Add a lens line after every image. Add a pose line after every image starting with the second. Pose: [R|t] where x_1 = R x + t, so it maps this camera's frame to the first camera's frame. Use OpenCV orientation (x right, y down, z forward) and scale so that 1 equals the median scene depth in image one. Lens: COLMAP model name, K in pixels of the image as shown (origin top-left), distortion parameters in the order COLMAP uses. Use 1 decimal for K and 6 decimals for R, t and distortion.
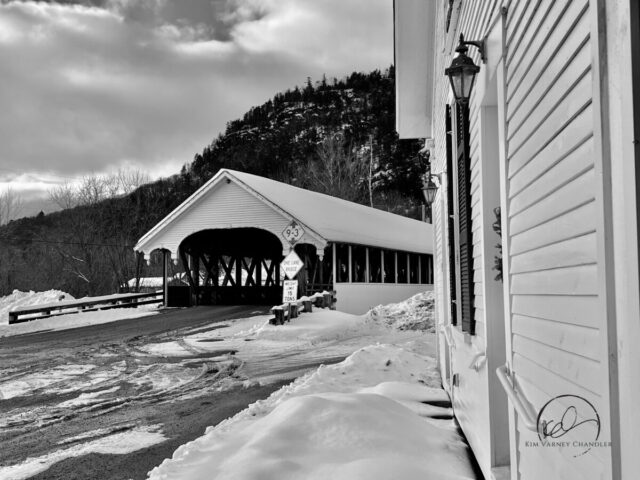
lens RADIAL K [[751.4, 0, 320.0], [0, 751.4, 240.0], [0, 0, 1]] dist [0.112747, 0.001714]
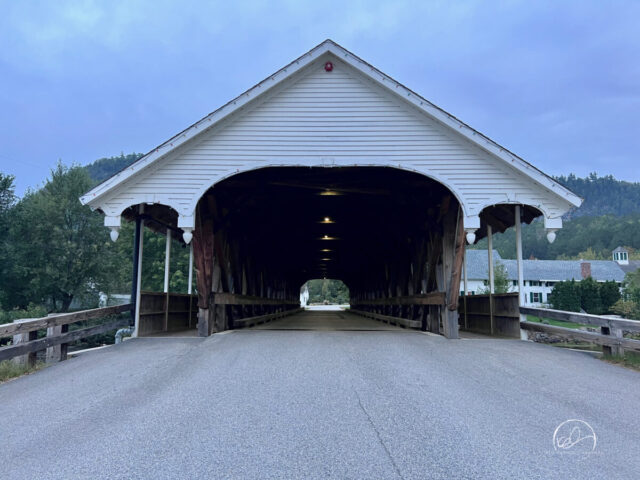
lens RADIAL K [[482.3, 0, 317.8], [0, 482.3, 248.0], [0, 0, 1]] dist [0.041758, -0.005509]
pose [[0.924168, 0.057411, 0.377646, -0.230024], [-0.038593, 0.997616, -0.057216, 0.050050], [-0.380031, 0.038303, 0.924181, 0.717291]]
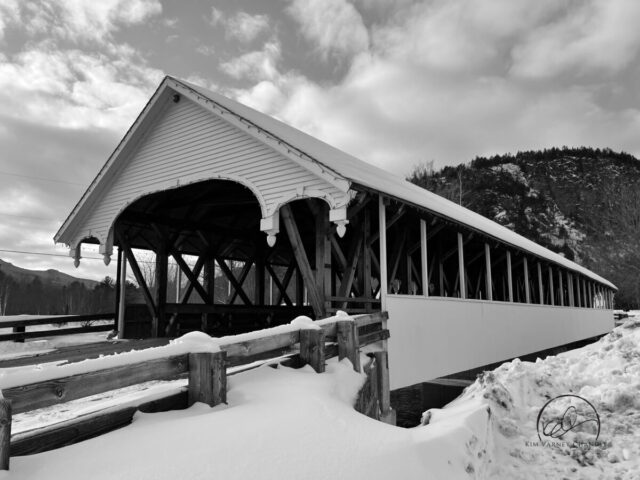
lens RADIAL K [[482.3, 0, 317.8], [0, 482.3, 248.0], [0, 0, 1]] dist [0.041758, -0.005509]
pose [[0.975830, -0.024400, -0.217163, 0.041911], [0.009704, 0.997605, -0.068483, 0.047390], [0.218313, 0.064721, 0.973730, 0.690641]]
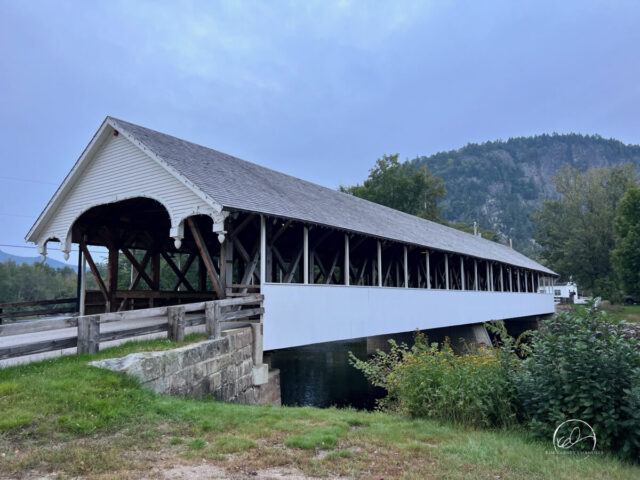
lens RADIAL K [[482.3, 0, 317.8], [0, 482.3, 248.0], [0, 0, 1]] dist [0.041758, -0.005509]
pose [[0.978519, -0.020478, -0.205135, 0.139173], [0.012668, 0.999146, -0.039317, 0.043520], [0.205765, 0.035874, 0.977944, 0.605011]]
